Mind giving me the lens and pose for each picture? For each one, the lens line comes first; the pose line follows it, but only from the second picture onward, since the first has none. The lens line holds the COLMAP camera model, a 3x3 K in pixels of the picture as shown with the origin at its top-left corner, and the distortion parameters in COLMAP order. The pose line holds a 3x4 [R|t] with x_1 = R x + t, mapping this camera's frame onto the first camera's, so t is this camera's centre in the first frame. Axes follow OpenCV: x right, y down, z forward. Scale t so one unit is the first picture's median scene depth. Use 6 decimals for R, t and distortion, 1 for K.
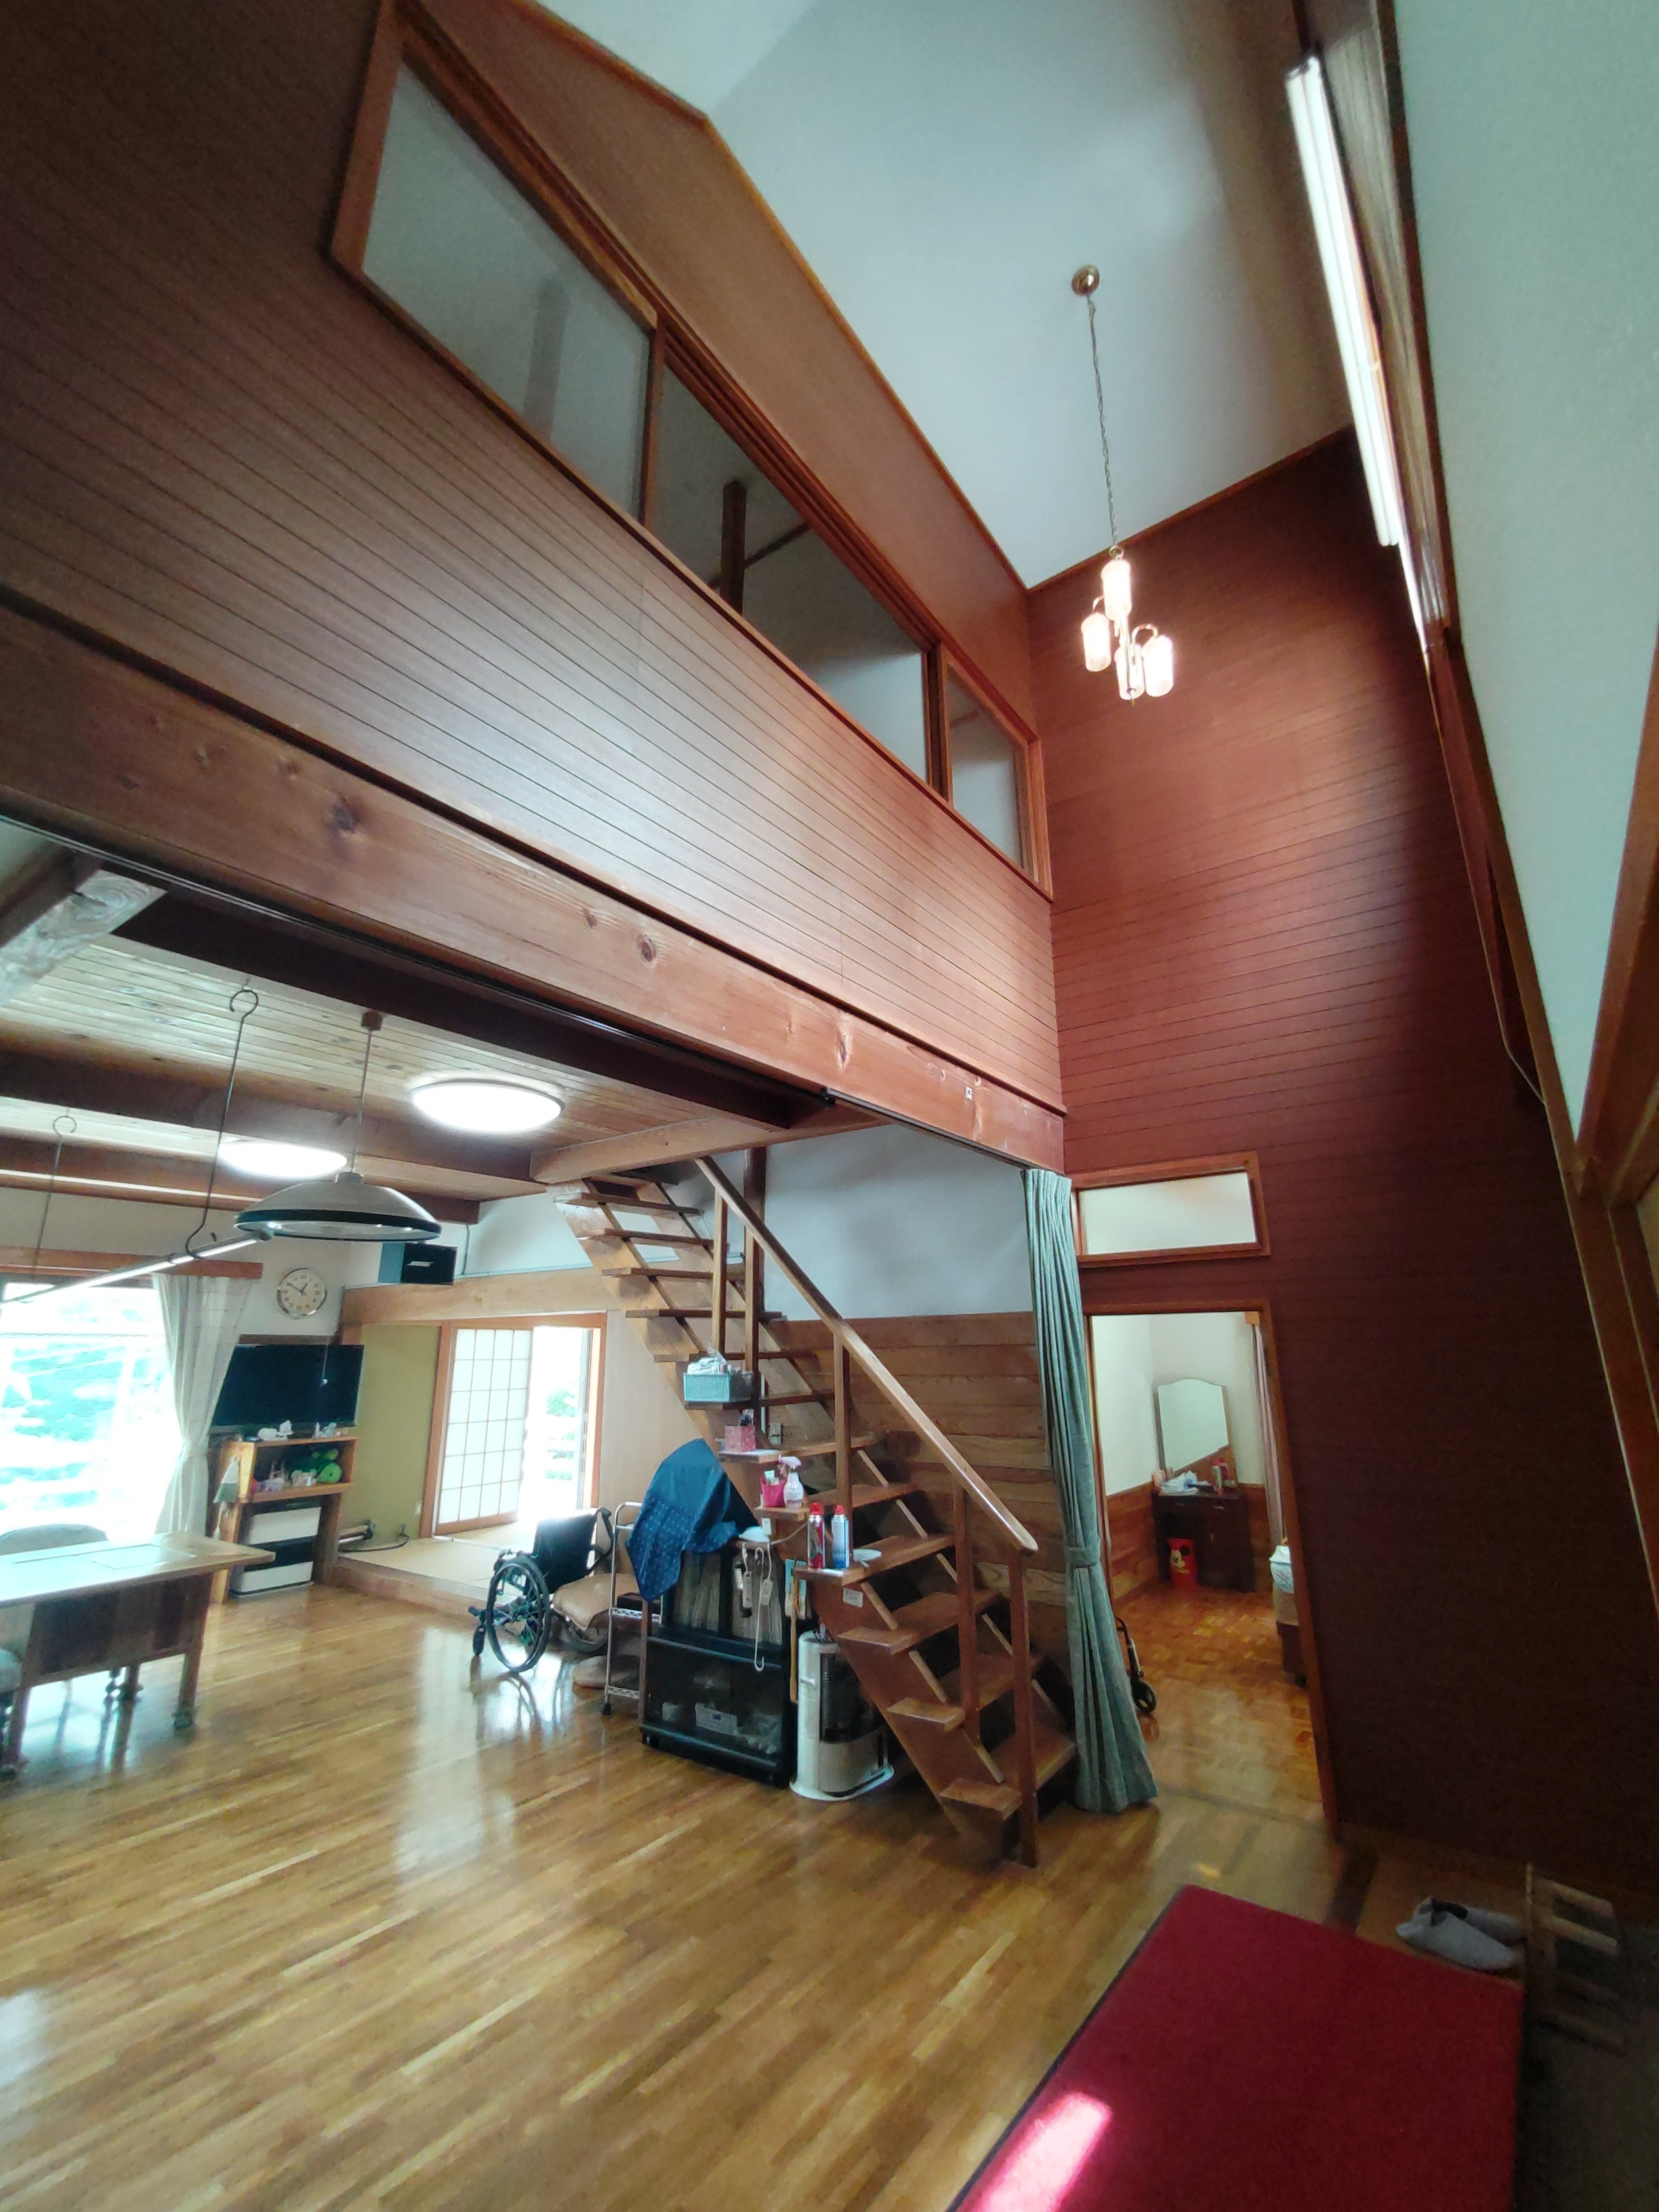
lens RADIAL K [[937.2, 0, 831.9], [0, 937.2, 1096.9], [0, 0, 1]] dist [-0.002240, 0.002737]
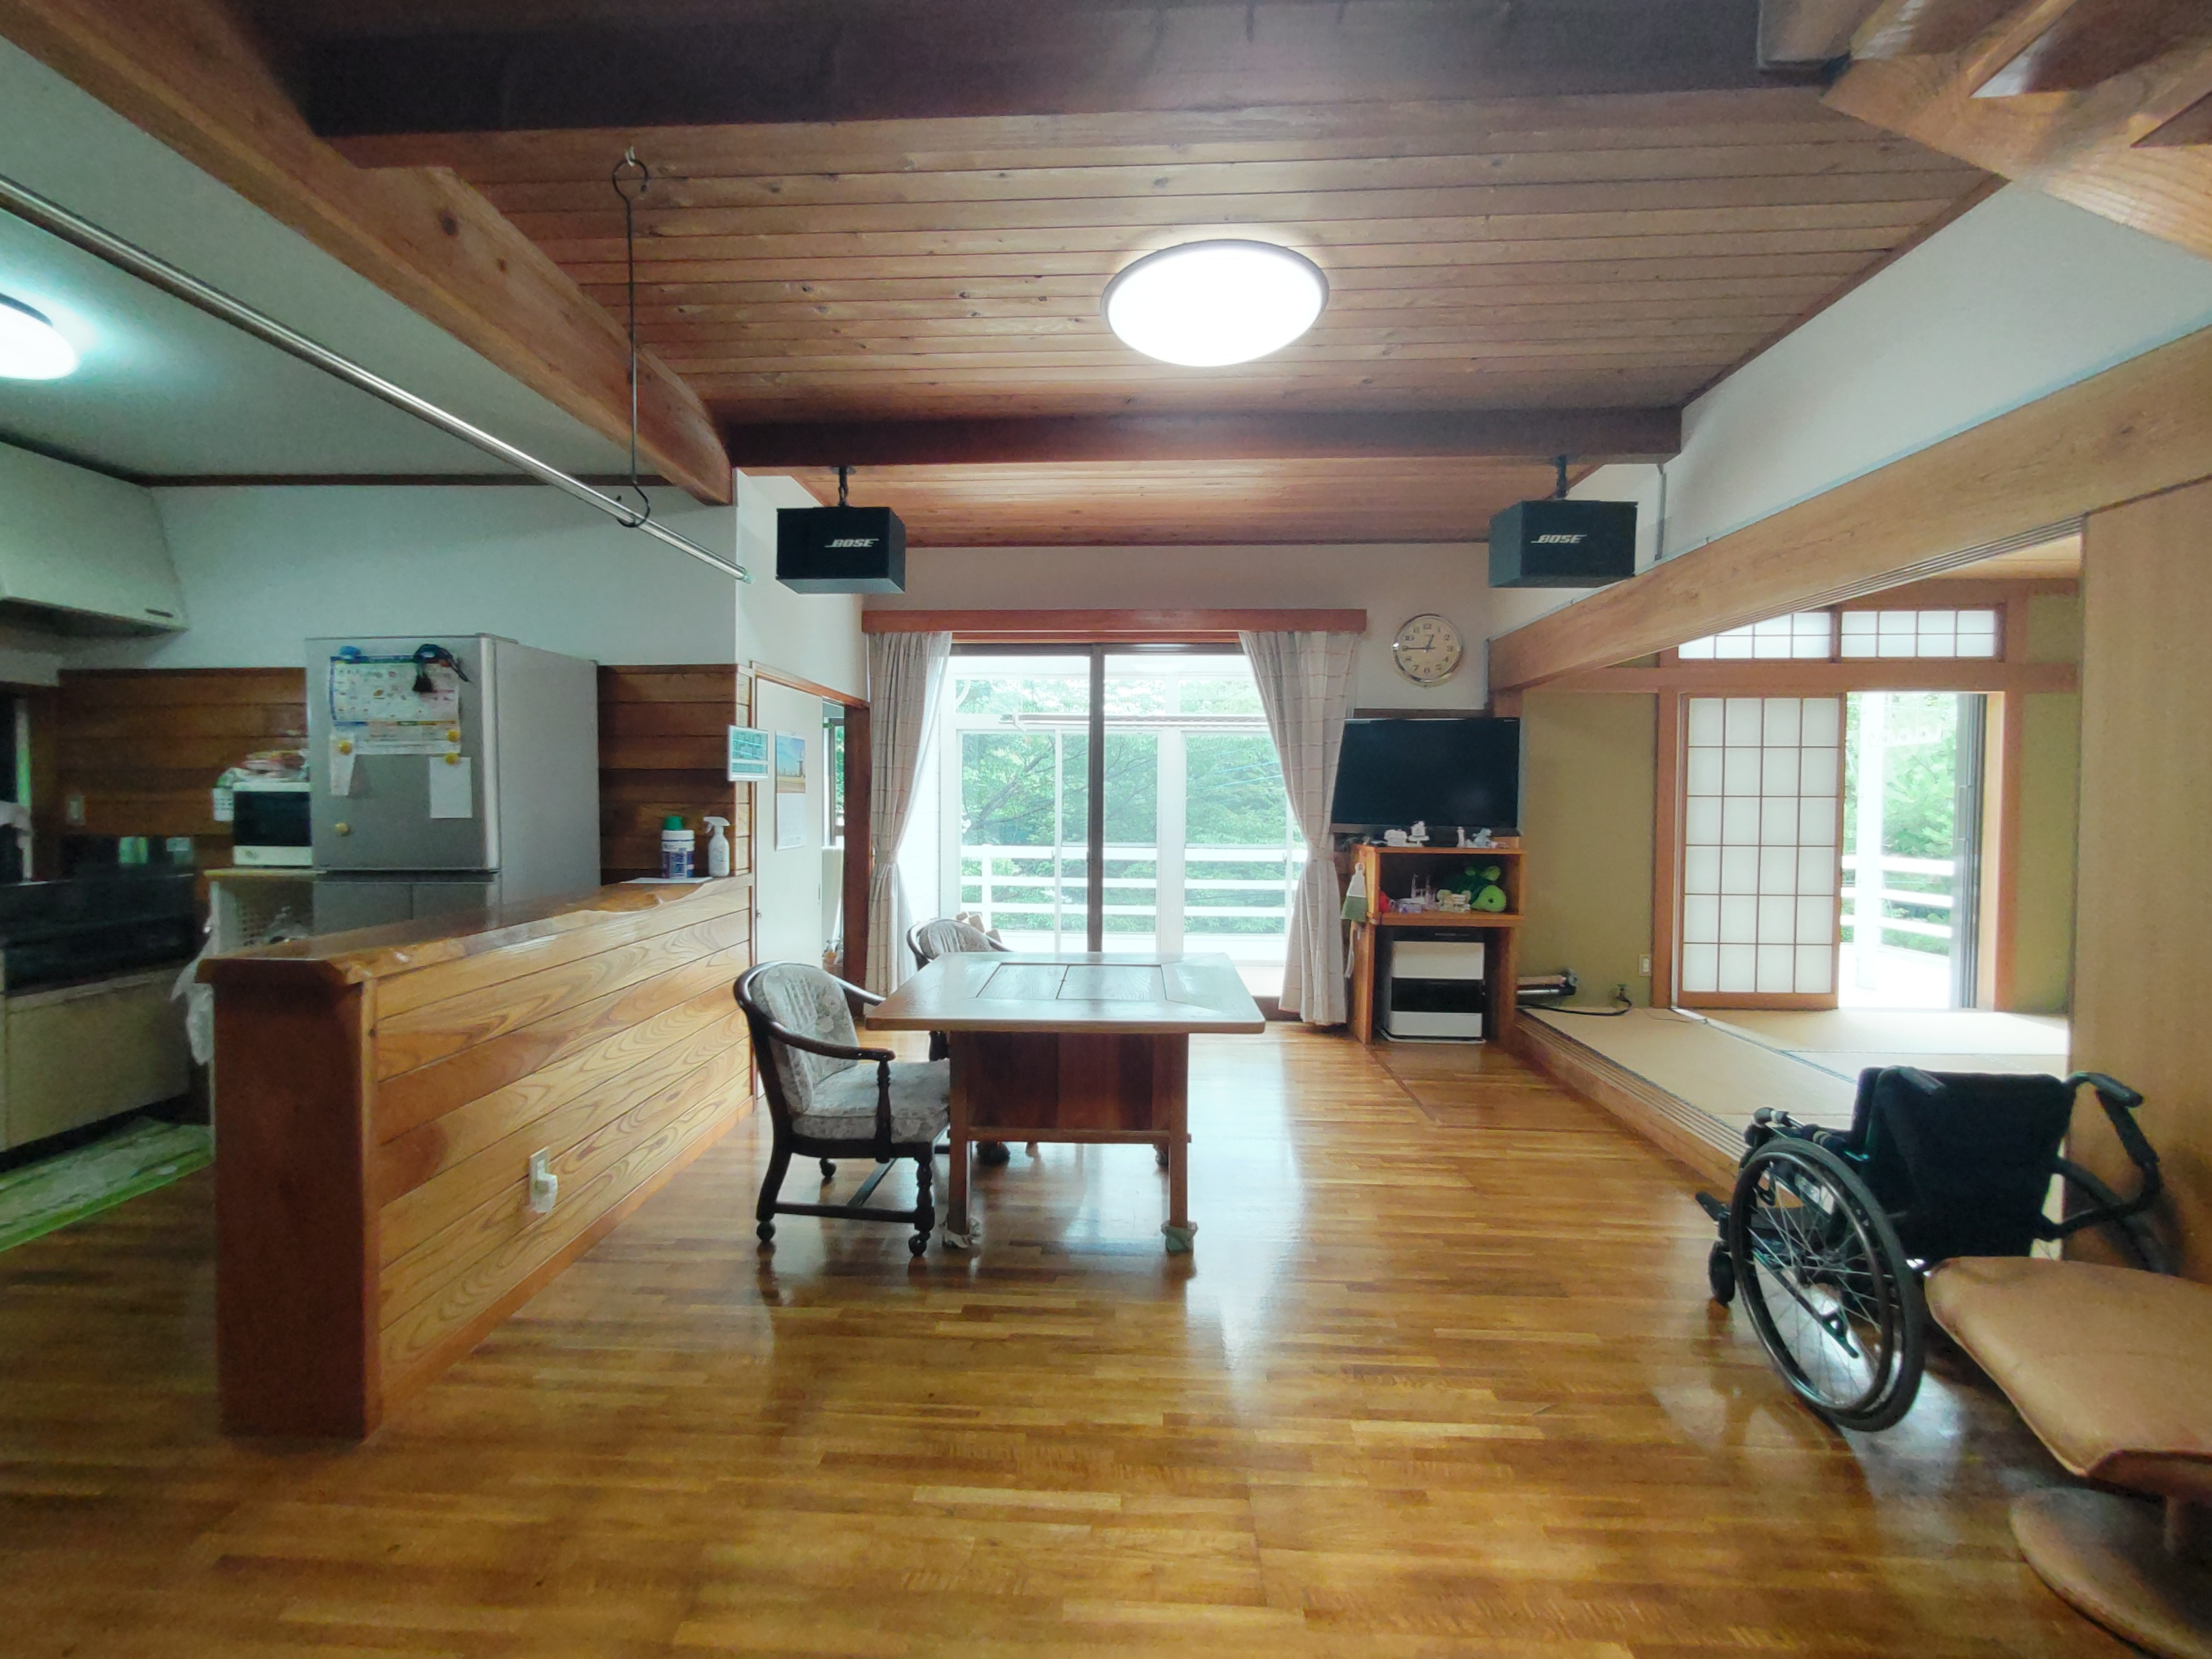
lens RADIAL K [[937.2, 0, 1088.6], [0, 937.2, 819.4], [0, 0, 1]] dist [-0.002240, 0.002737]
pose [[0.547252, 0.034365, -0.836262, -0.204159], [0.211536, 0.961039, 0.177922, 0.264429], [0.809795, -0.274268, 0.518661, 0.689421]]
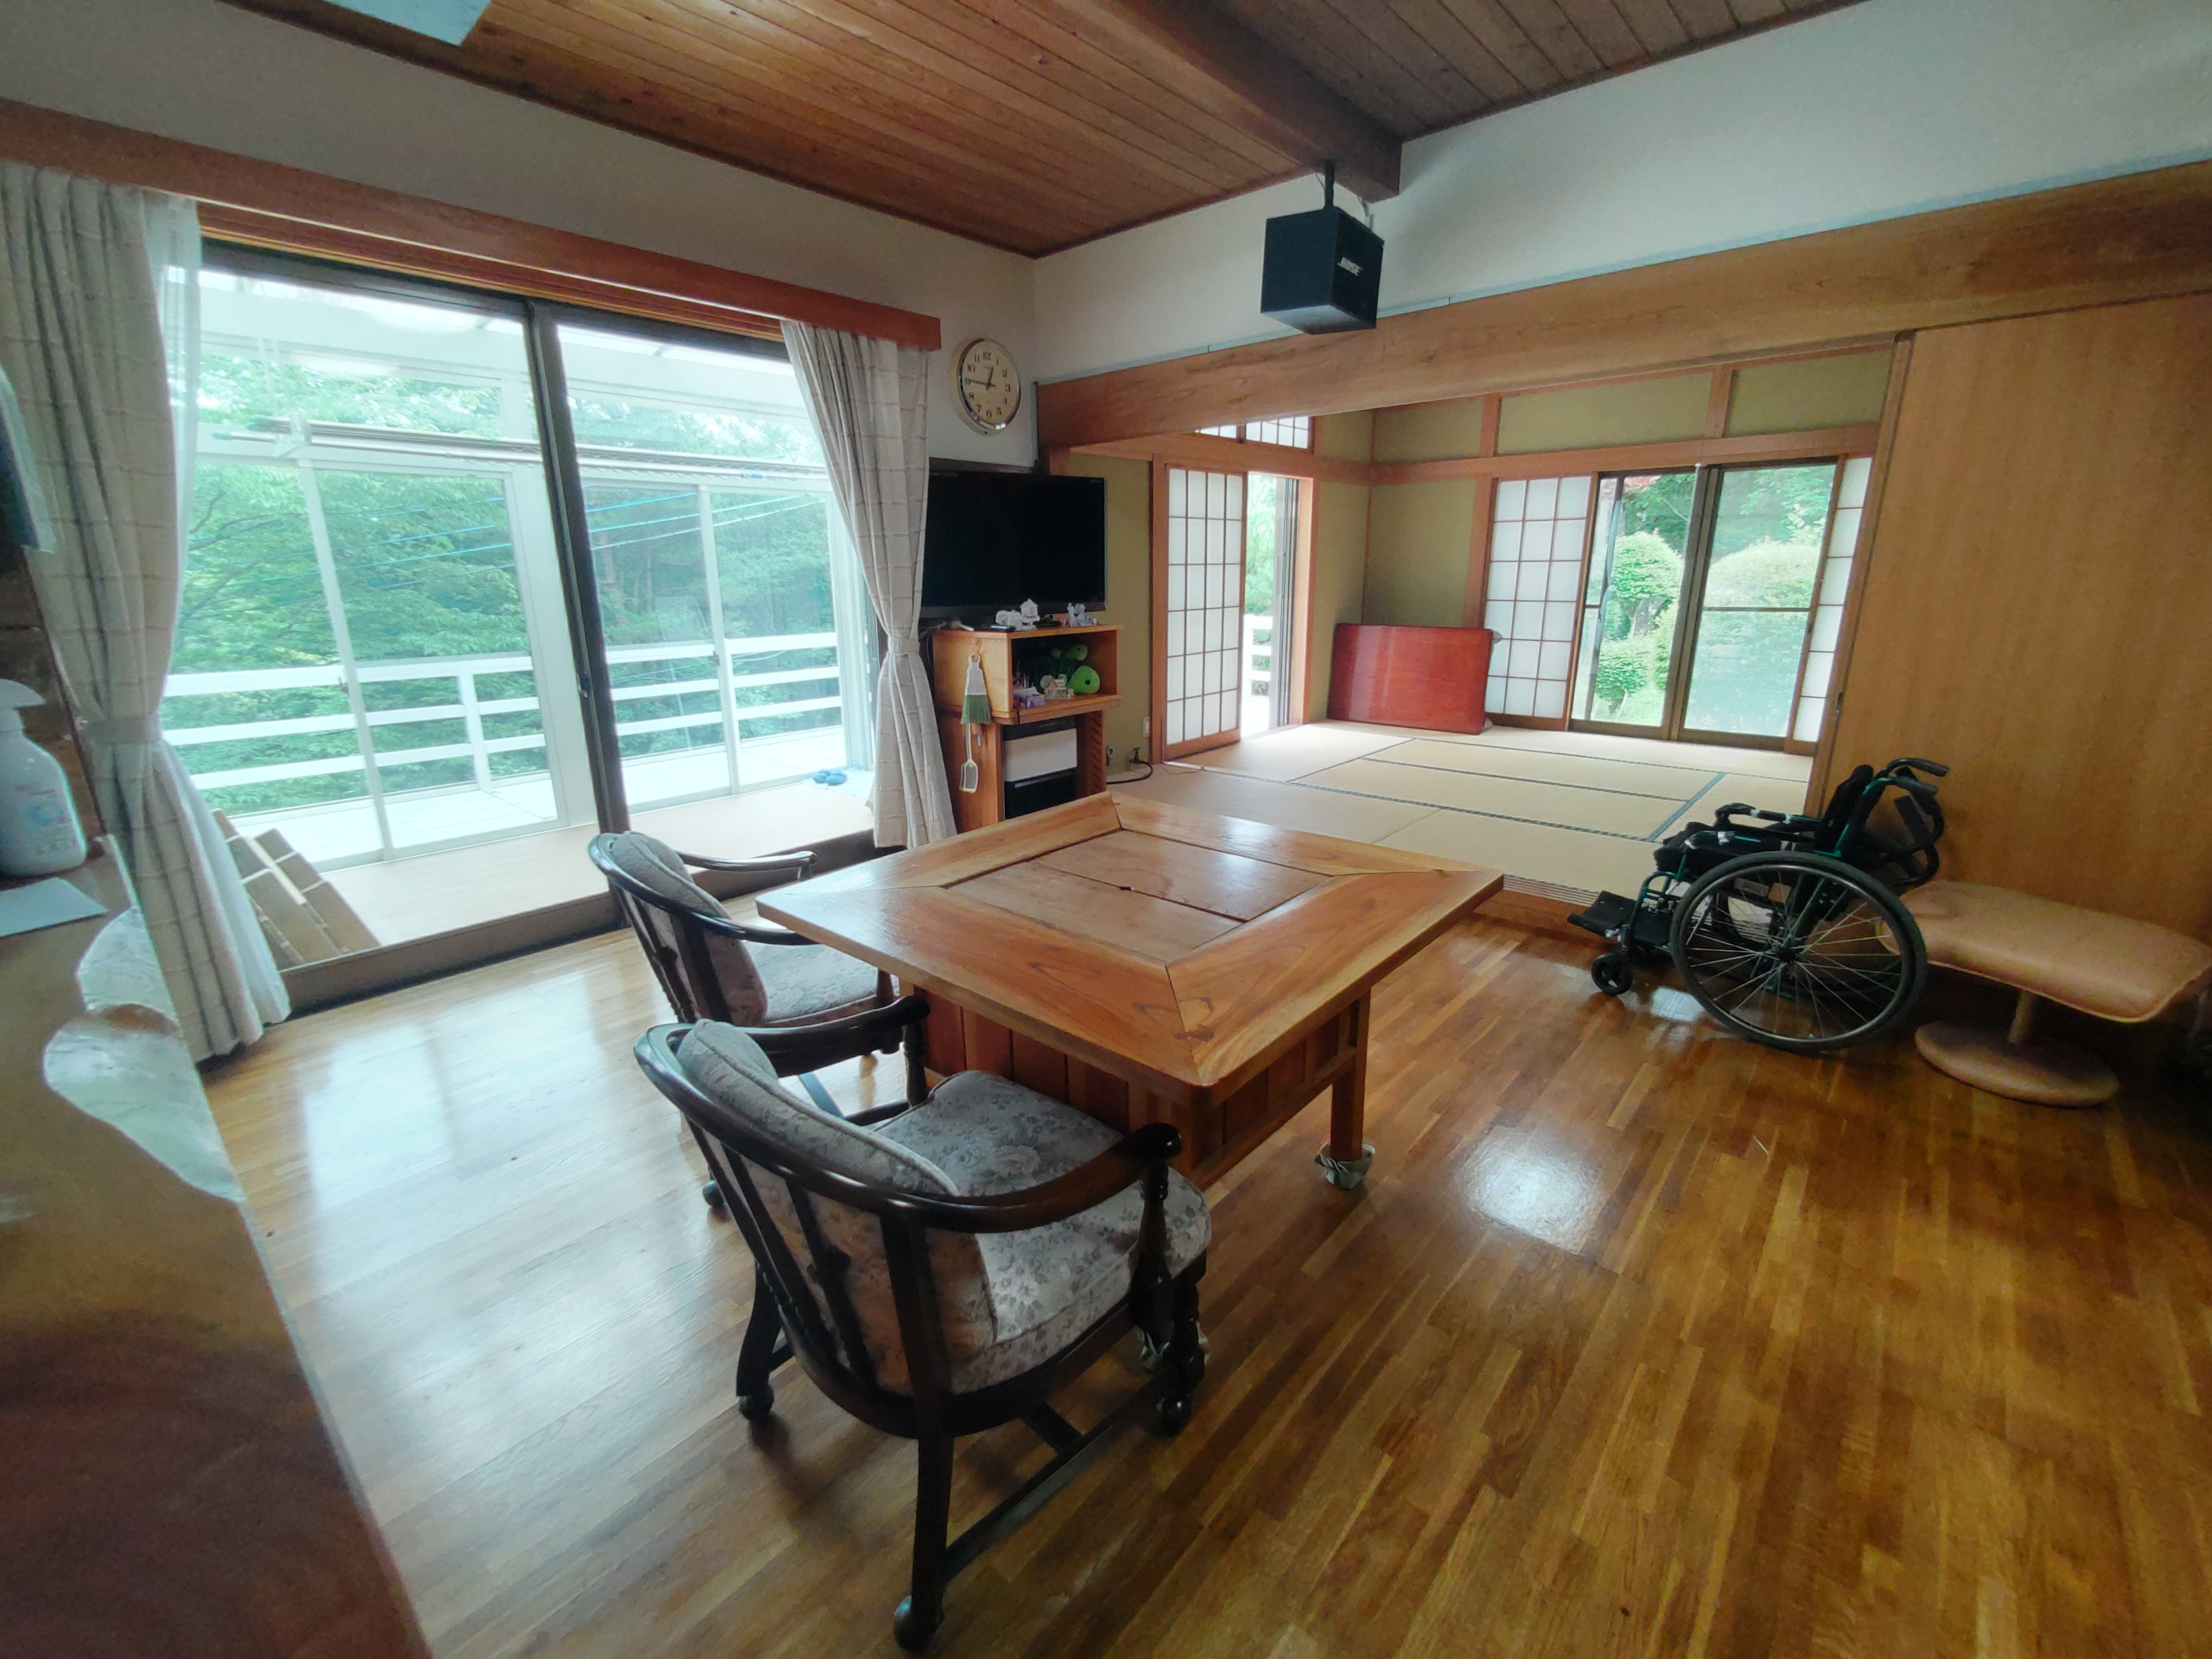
lens RADIAL K [[937.2, 0, 1101.7], [0, 937.2, 814.0], [0, 0, 1]] dist [-0.002240, 0.002737]
pose [[0.994972, 0.020603, -0.098013, -0.752517], [0.031737, 0.863324, 0.503652, 0.256702], [0.094994, -0.504230, 0.858329, 0.656962]]
